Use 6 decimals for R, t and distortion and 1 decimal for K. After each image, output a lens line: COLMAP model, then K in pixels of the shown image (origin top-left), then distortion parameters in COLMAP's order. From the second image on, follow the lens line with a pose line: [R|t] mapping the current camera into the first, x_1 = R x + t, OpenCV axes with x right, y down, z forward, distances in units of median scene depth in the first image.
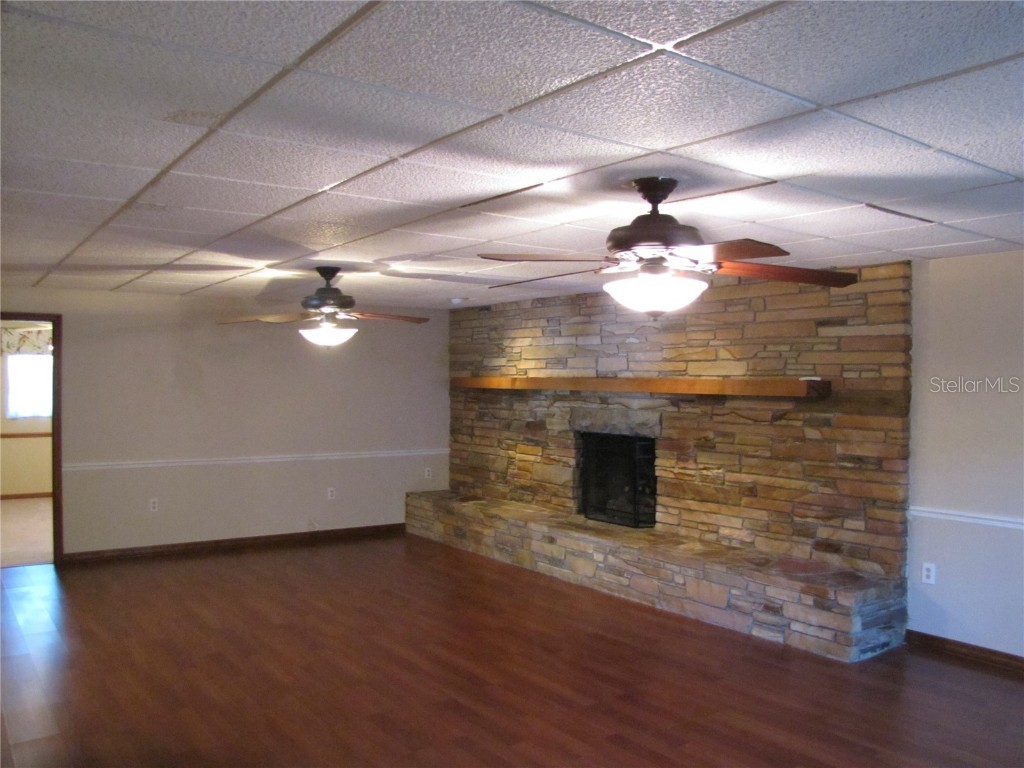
lens RADIAL K [[860.9, 0, 506.8], [0, 860.9, 385.7], [0, 0, 1]] dist [-0.146900, 0.047289]
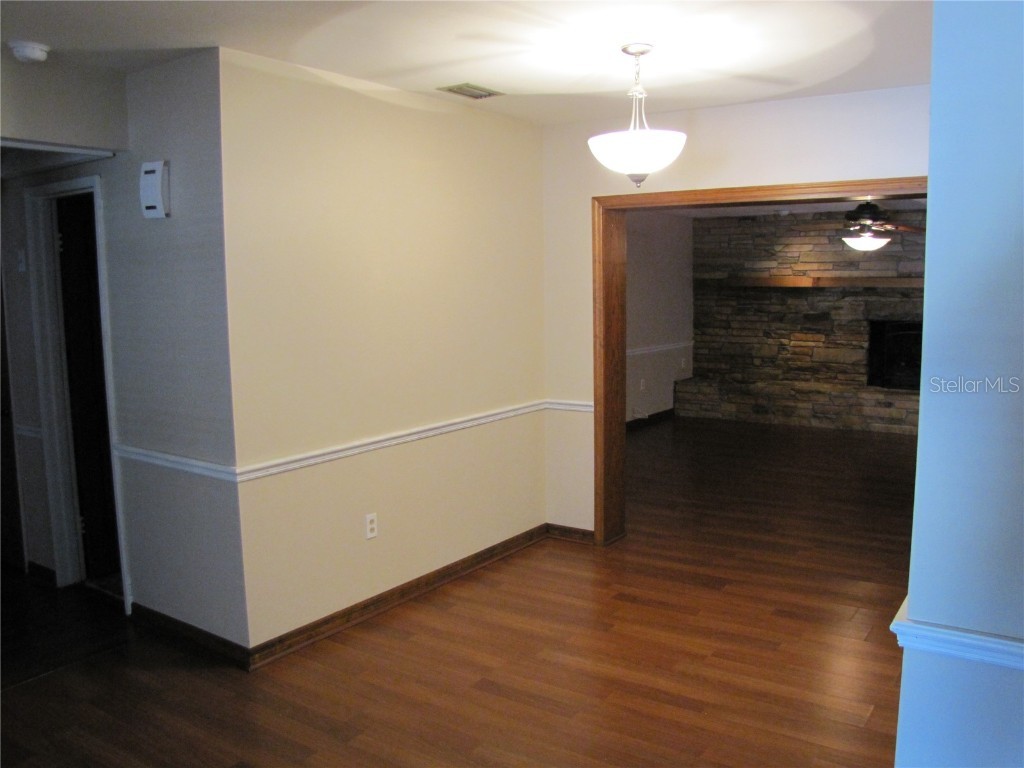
lens RADIAL K [[860.9, 0, 516.7], [0, 860.9, 377.9], [0, 0, 1]] dist [-0.146900, 0.047289]
pose [[0.937872, -0.053294, 0.342865, -0.919915], [0.018398, 0.994382, 0.104239, -0.000600], [-0.346494, -0.091455, 0.933583, 0.026576]]
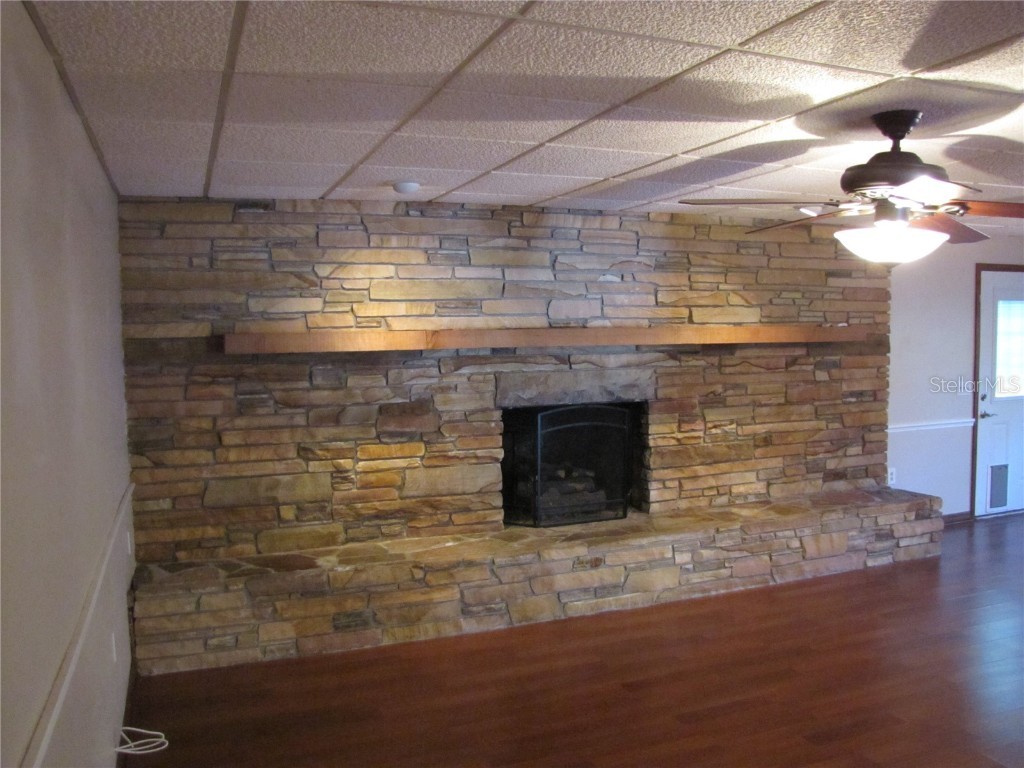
lens RADIAL K [[860.9, 0, 505.0], [0, 860.9, 387.7], [0, 0, 1]] dist [-0.146900, 0.047289]
pose [[0.242525, -0.073537, 0.967354, -0.638247], [0.026792, 0.997250, 0.069093, -0.011026], [-0.969775, 0.009161, 0.243828, 0.923393]]
